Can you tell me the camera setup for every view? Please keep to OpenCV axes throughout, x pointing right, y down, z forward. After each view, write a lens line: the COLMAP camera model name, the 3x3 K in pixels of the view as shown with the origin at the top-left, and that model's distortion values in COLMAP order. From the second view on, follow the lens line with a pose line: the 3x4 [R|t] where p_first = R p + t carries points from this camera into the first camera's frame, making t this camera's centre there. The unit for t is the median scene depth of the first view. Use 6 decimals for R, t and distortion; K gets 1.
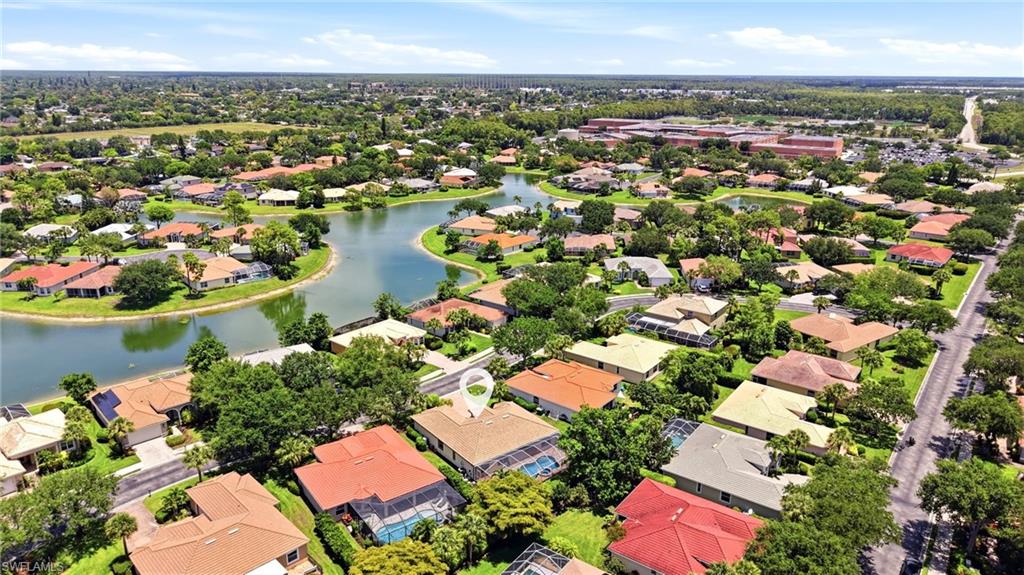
lens RADIAL K [[687.3, 0, 512.0], [0, 687.3, 287.5], [0, 0, 1]] dist [0.230803, -0.361428]
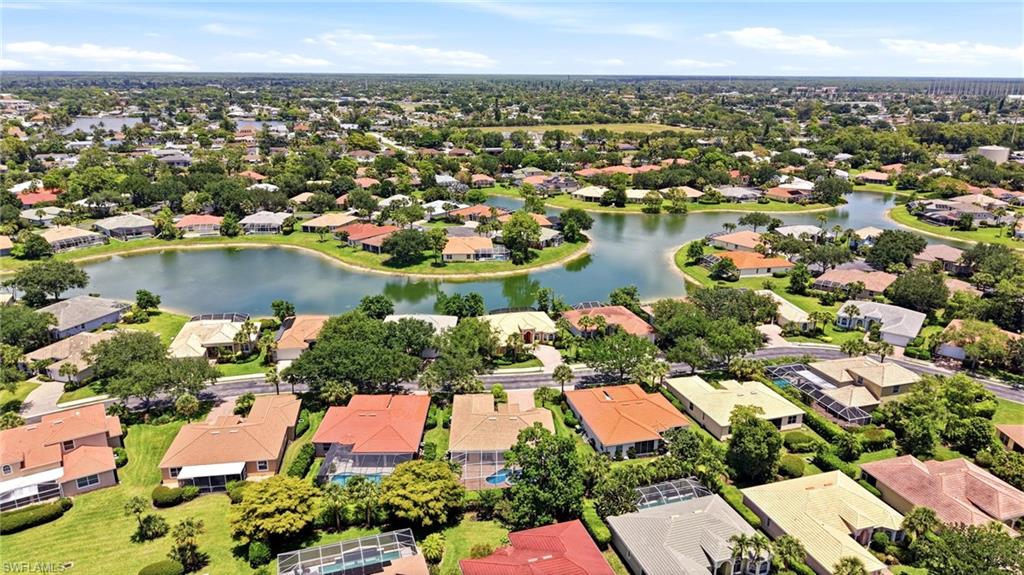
lens RADIAL K [[707.1, 0, 512.0], [0, 707.1, 287.5], [0, 0, 1]] dist [0.041508, -0.002258]
pose [[0.820637, 0.174311, -0.544216, 0.262482], [-0.179282, 0.982793, 0.044442, -0.022114], [0.542599, 0.061097, 0.837767, 0.075364]]
